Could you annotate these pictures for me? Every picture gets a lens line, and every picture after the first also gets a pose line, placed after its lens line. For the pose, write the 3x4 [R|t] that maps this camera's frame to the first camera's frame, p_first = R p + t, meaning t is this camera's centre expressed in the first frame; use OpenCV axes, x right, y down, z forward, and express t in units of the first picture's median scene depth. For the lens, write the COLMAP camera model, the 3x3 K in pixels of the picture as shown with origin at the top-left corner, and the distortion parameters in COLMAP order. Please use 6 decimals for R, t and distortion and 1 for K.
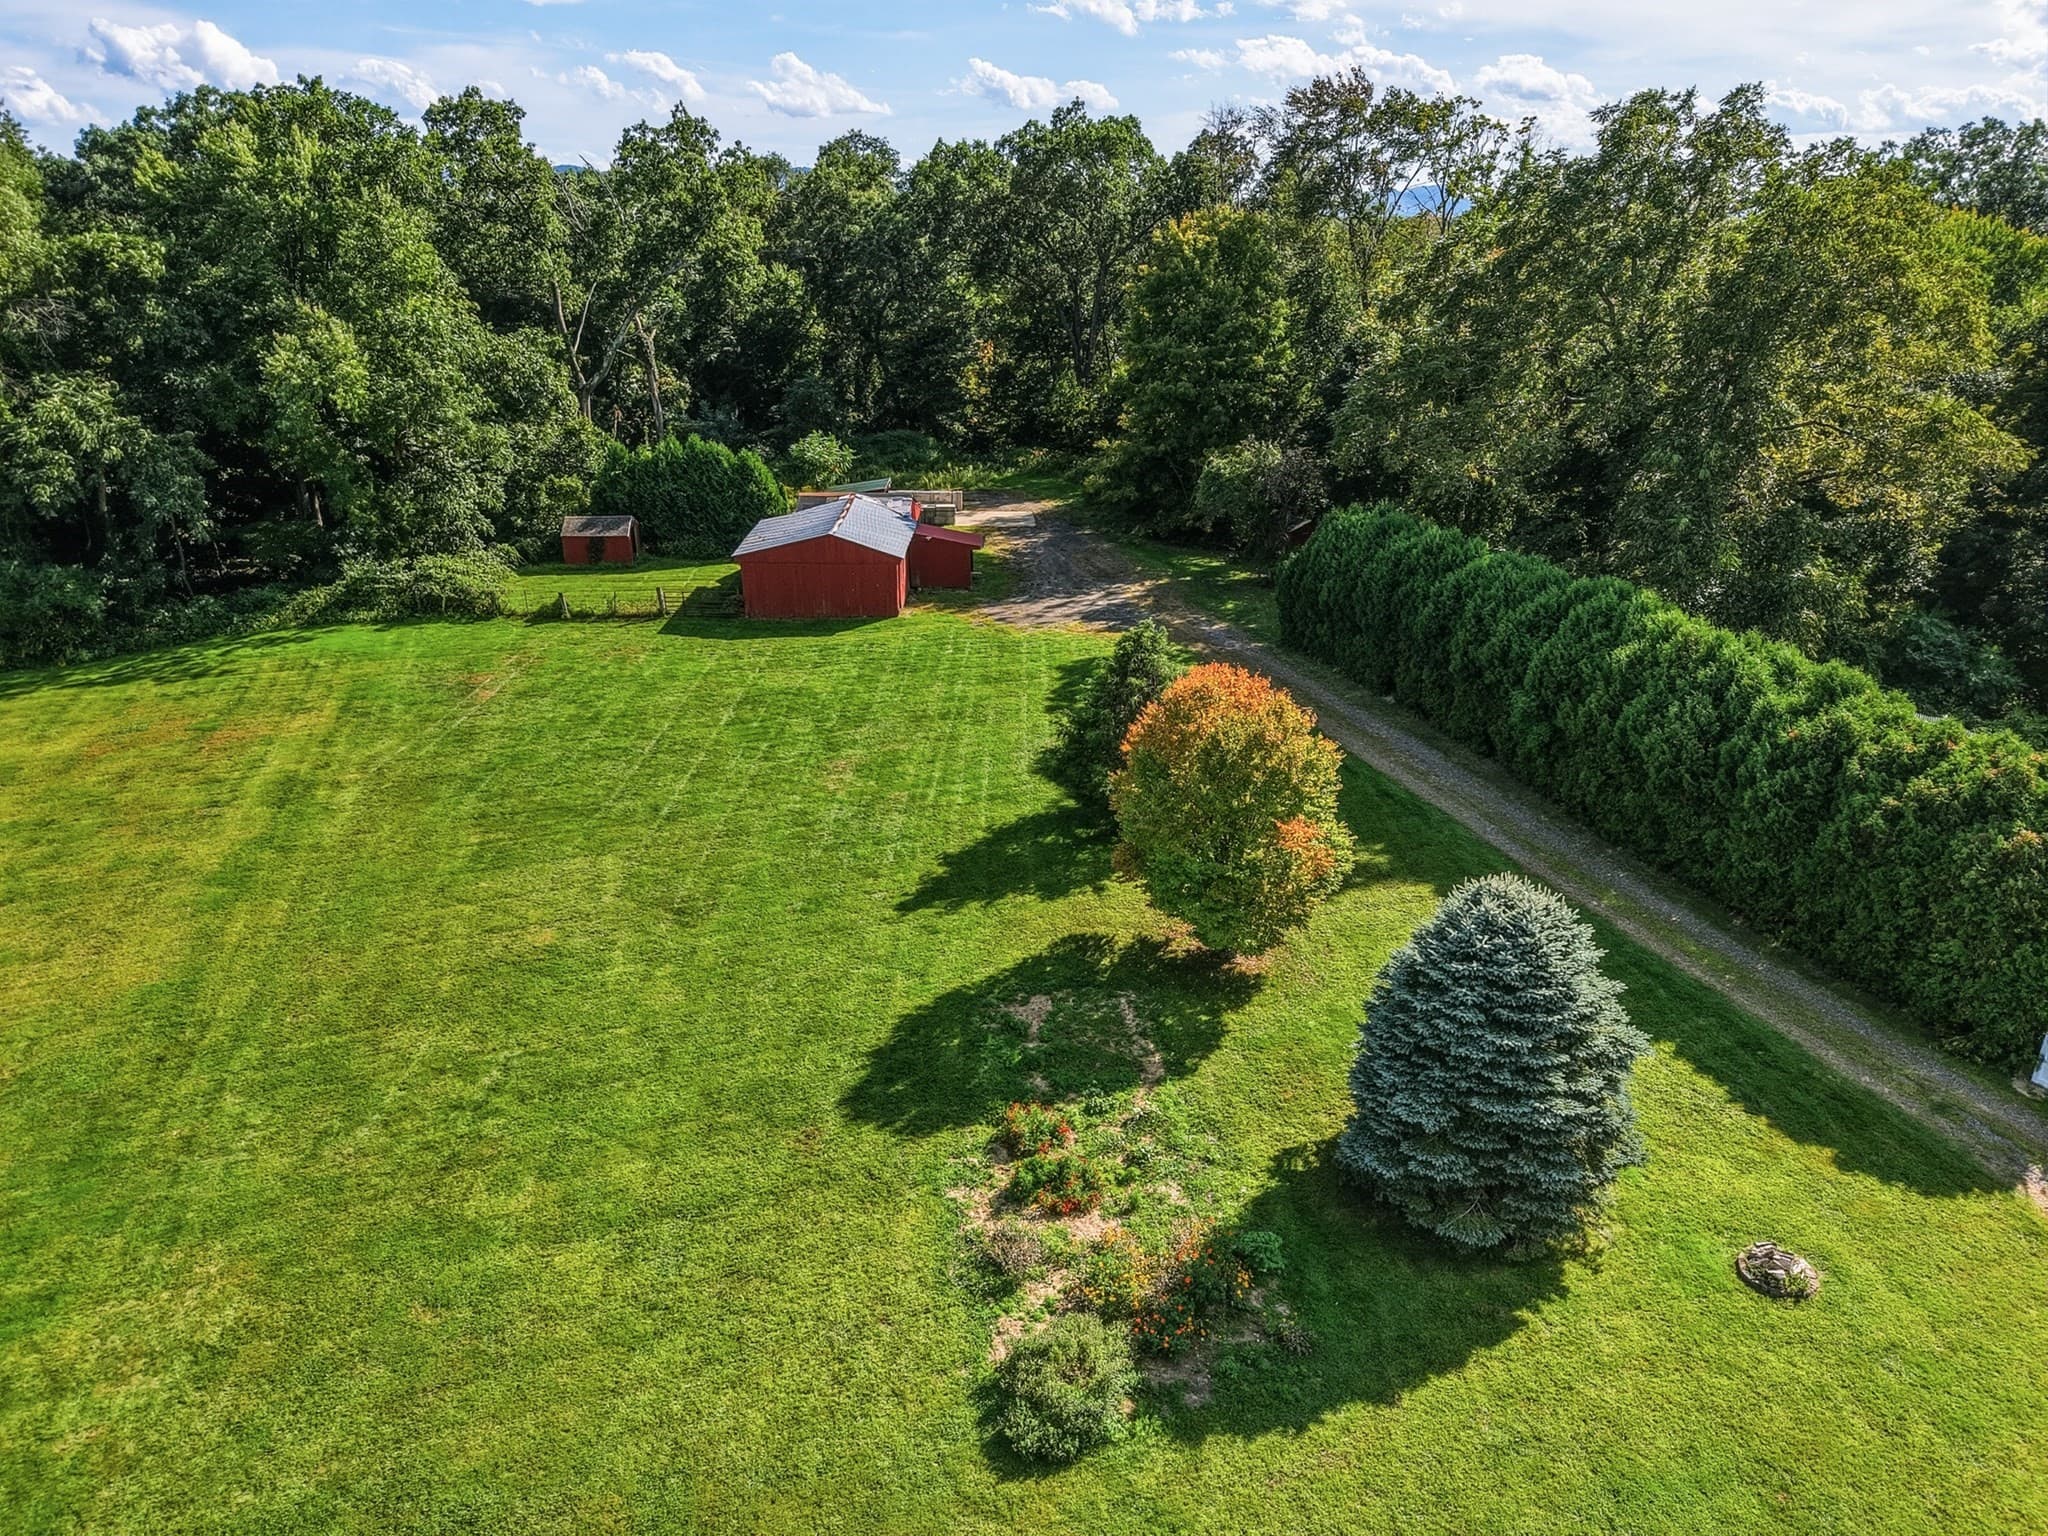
lens RADIAL K [[1413.1, 0, 1022.2], [0, 1413.1, 767.2], [0, 0, 1]] dist [0.027993, -0.009600]
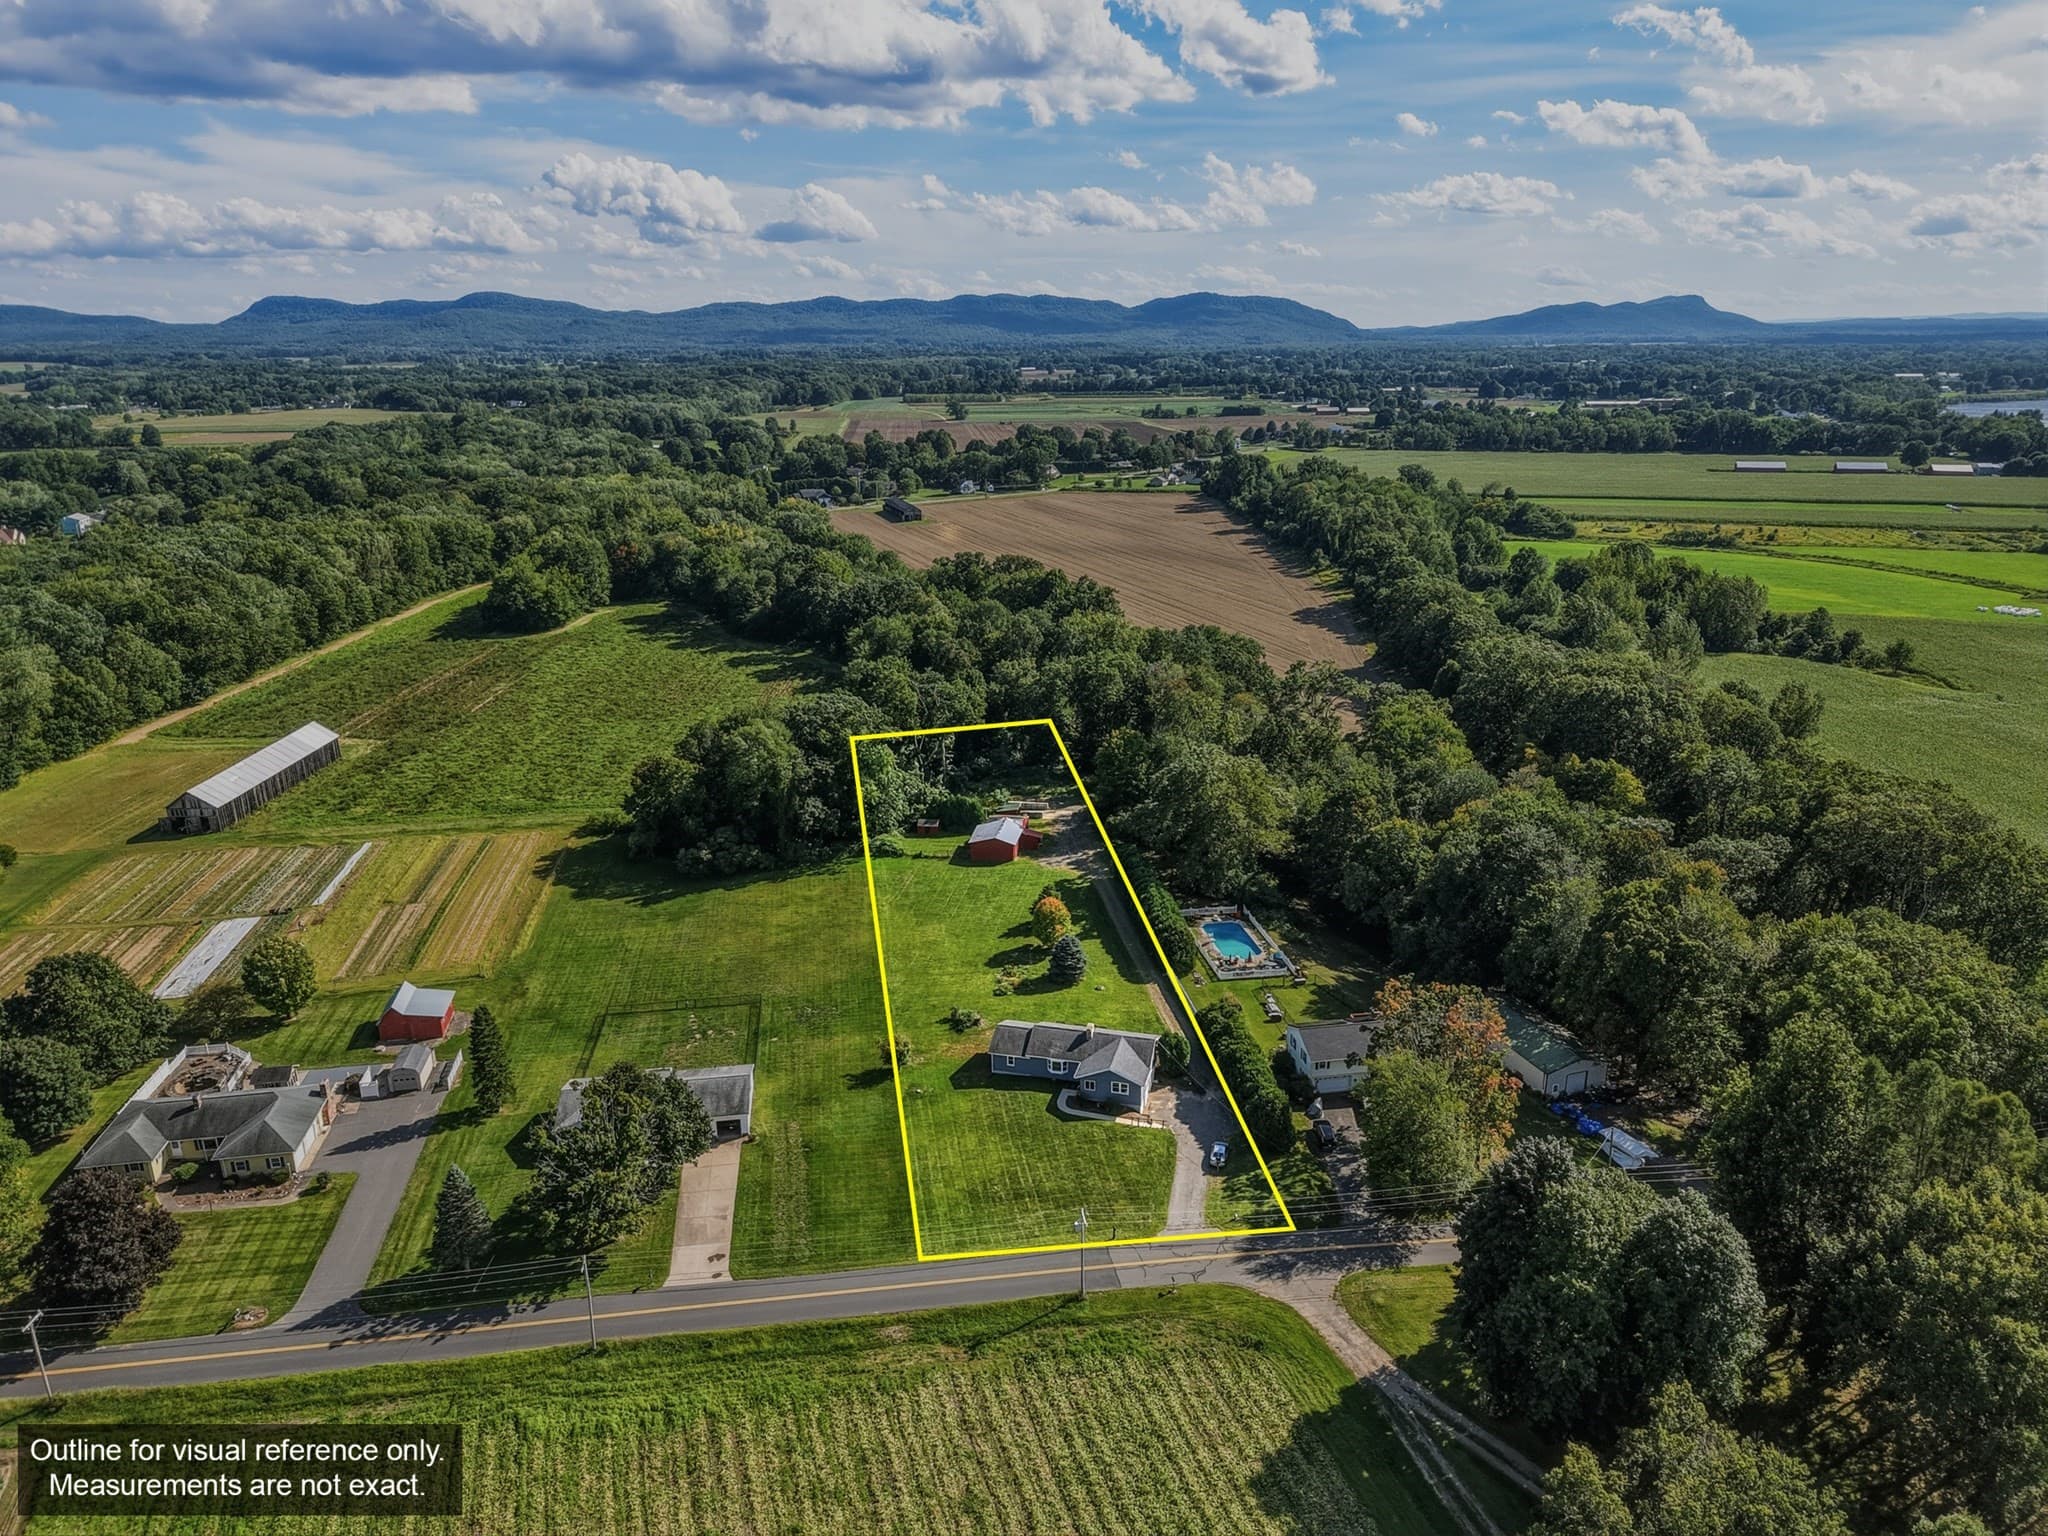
lens RADIAL K [[1413.1, 0, 1021.6], [0, 1413.1, 767.0], [0, 0, 1]] dist [0.027993, -0.009600]
pose [[0.987567, 0.044414, -0.150796, 0.458595], [-0.053619, 0.996903, -0.057533, -0.140304], [0.147774, 0.064903, 0.986889, -2.519955]]
